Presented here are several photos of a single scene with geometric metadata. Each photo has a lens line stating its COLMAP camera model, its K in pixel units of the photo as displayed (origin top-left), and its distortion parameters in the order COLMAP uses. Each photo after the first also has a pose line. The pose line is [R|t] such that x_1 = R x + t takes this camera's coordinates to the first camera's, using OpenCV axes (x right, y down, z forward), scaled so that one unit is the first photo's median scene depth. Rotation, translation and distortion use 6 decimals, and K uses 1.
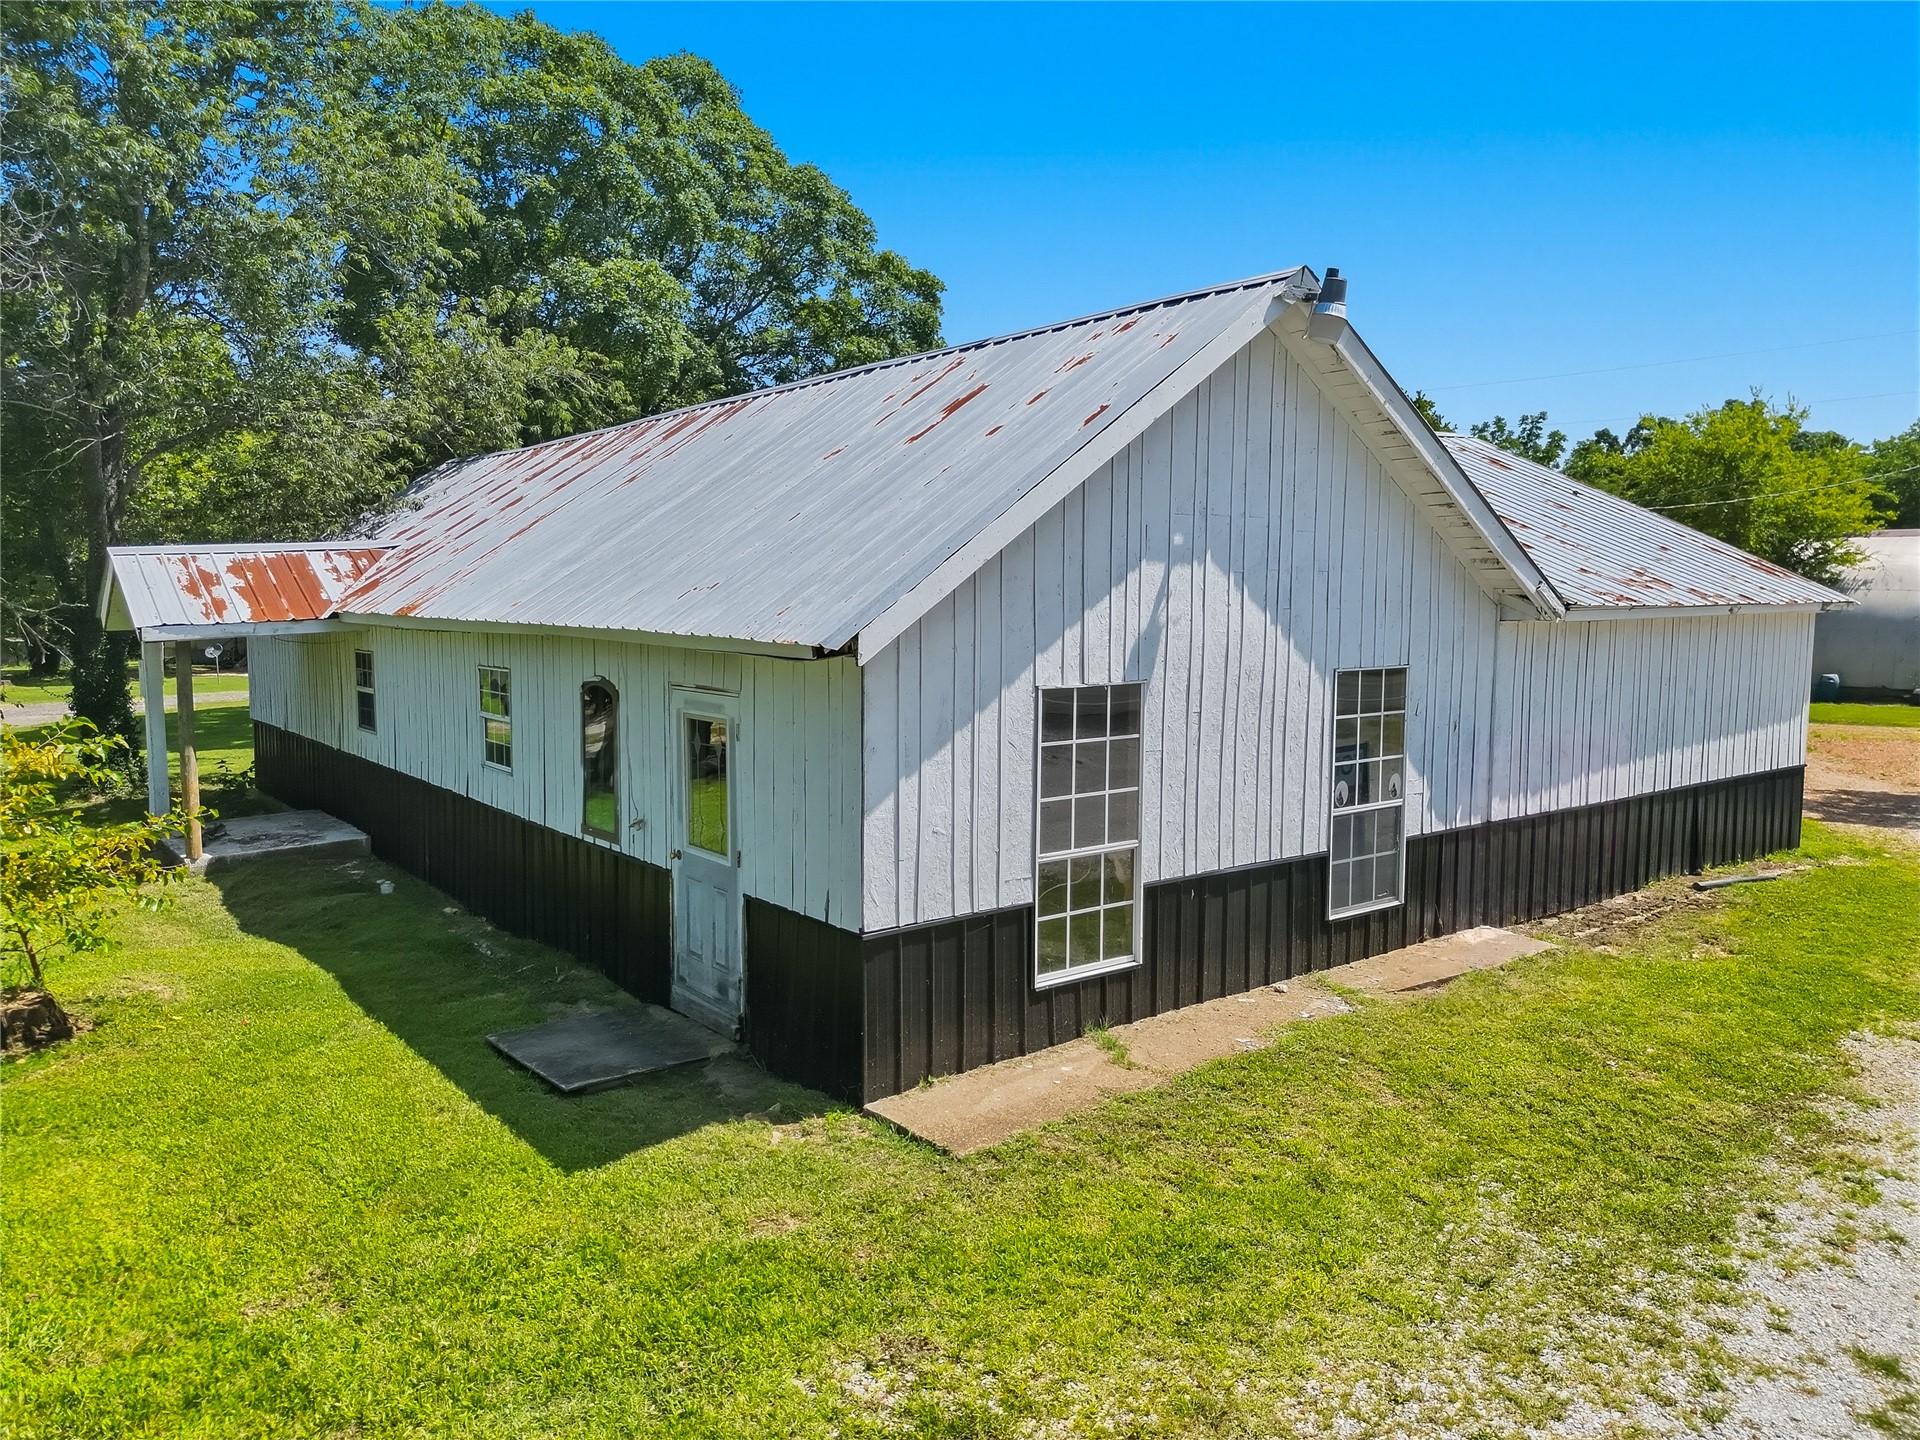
lens RADIAL K [[1352.0, 0, 960.0], [0, 1352.0, 720.0], [0, 0, 1]] dist [0.067848, -0.002120]
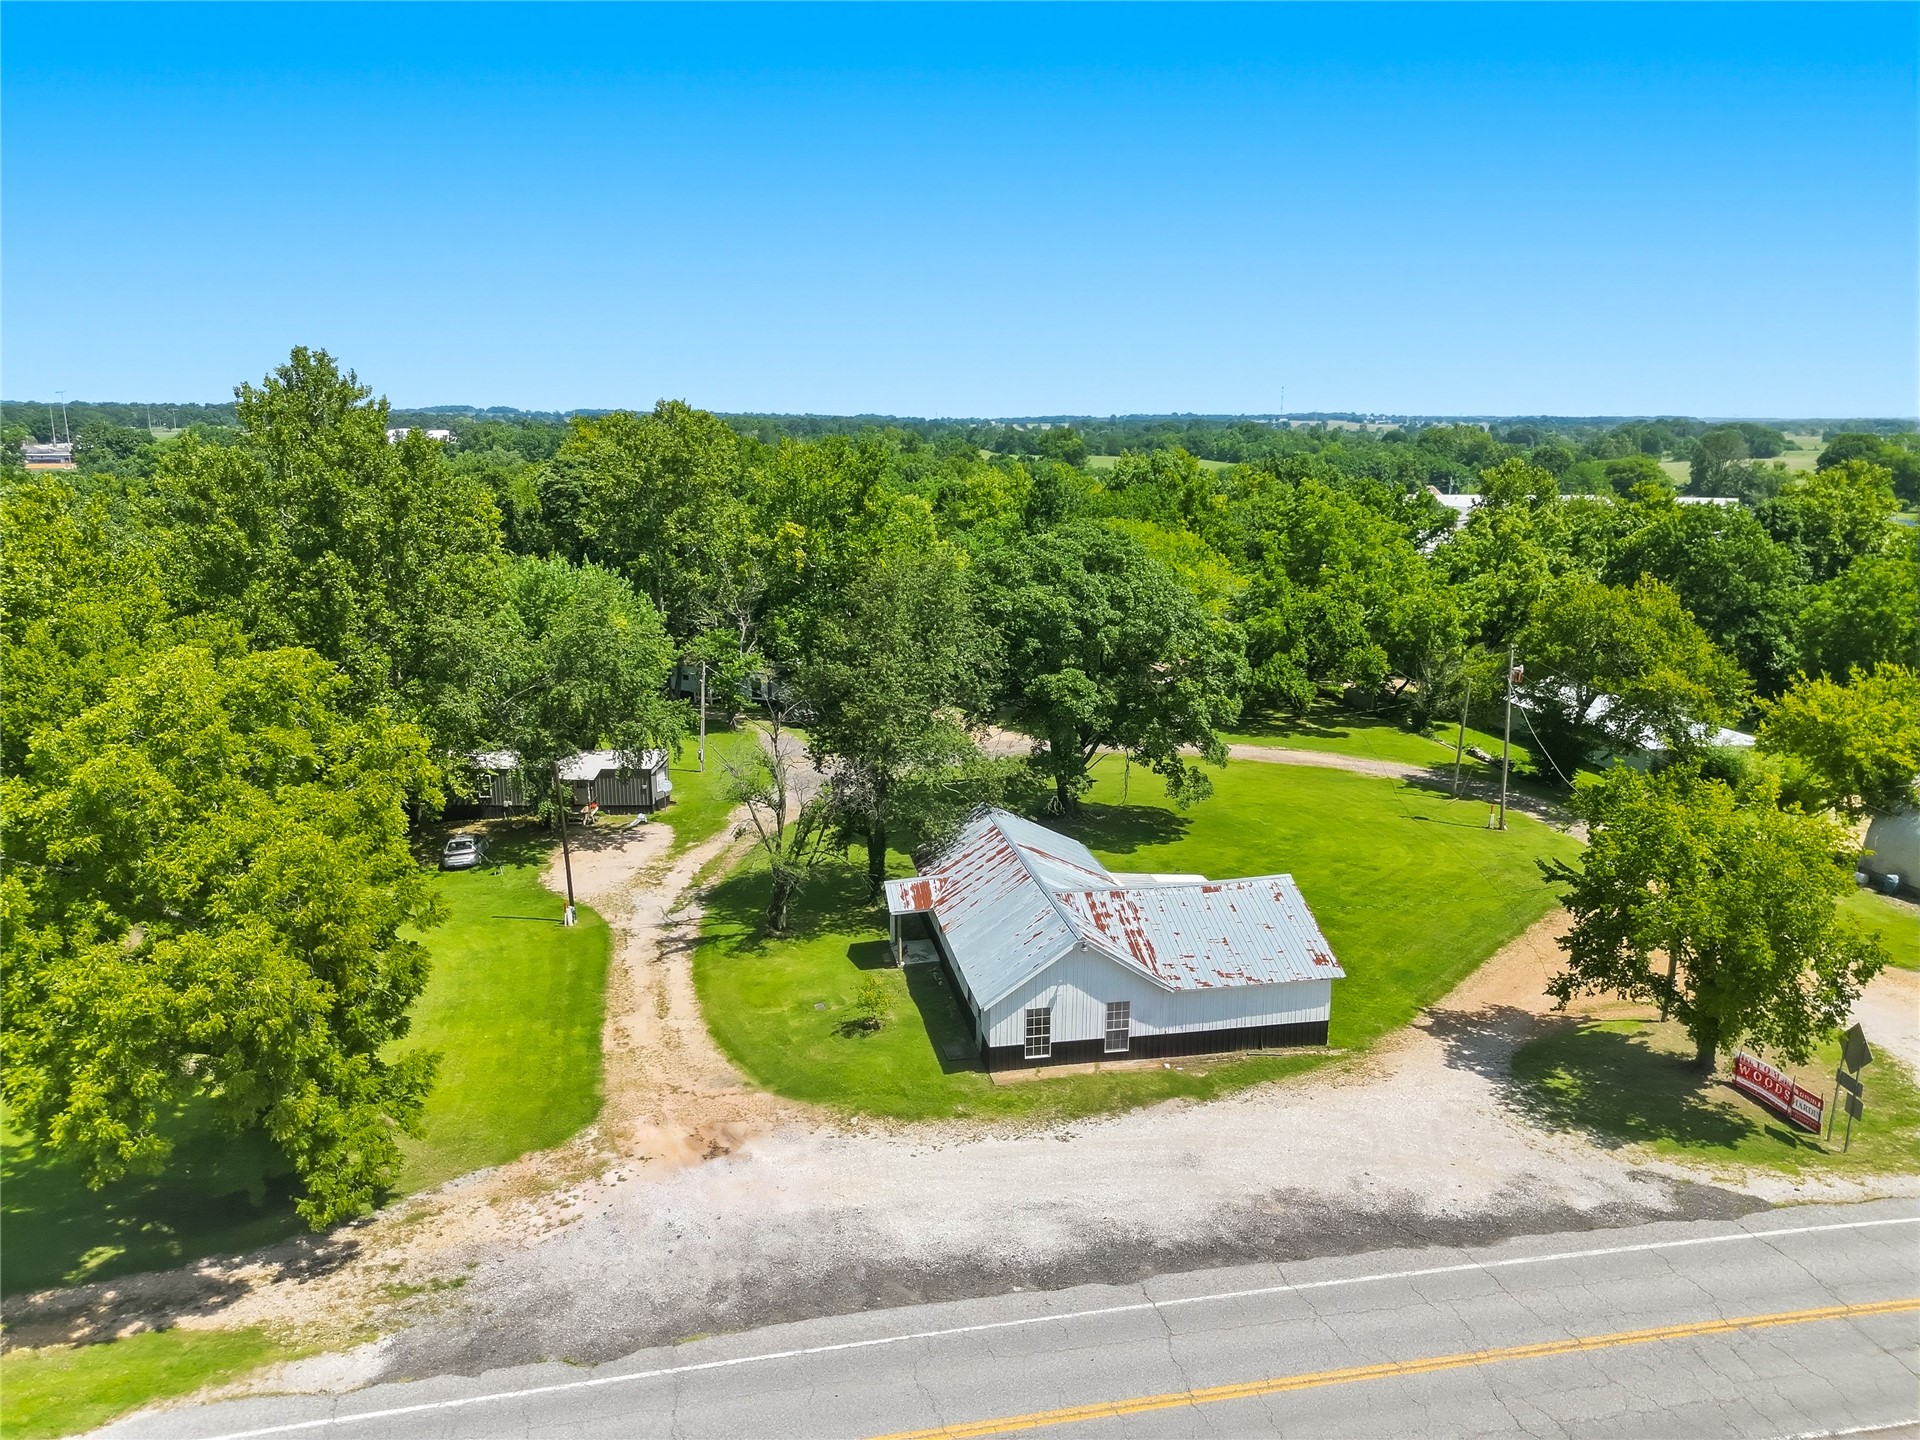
lens RADIAL K [[1352.0, 0, 960.0], [0, 1352.0, 720.0], [0, 0, 1]] dist [0.067848, -0.002120]
pose [[0.891342, 0.103803, -0.441286, 2.078366], [-0.047670, 0.989497, 0.136470, -1.881220], [0.450817, -0.100605, 0.886929, -3.848084]]
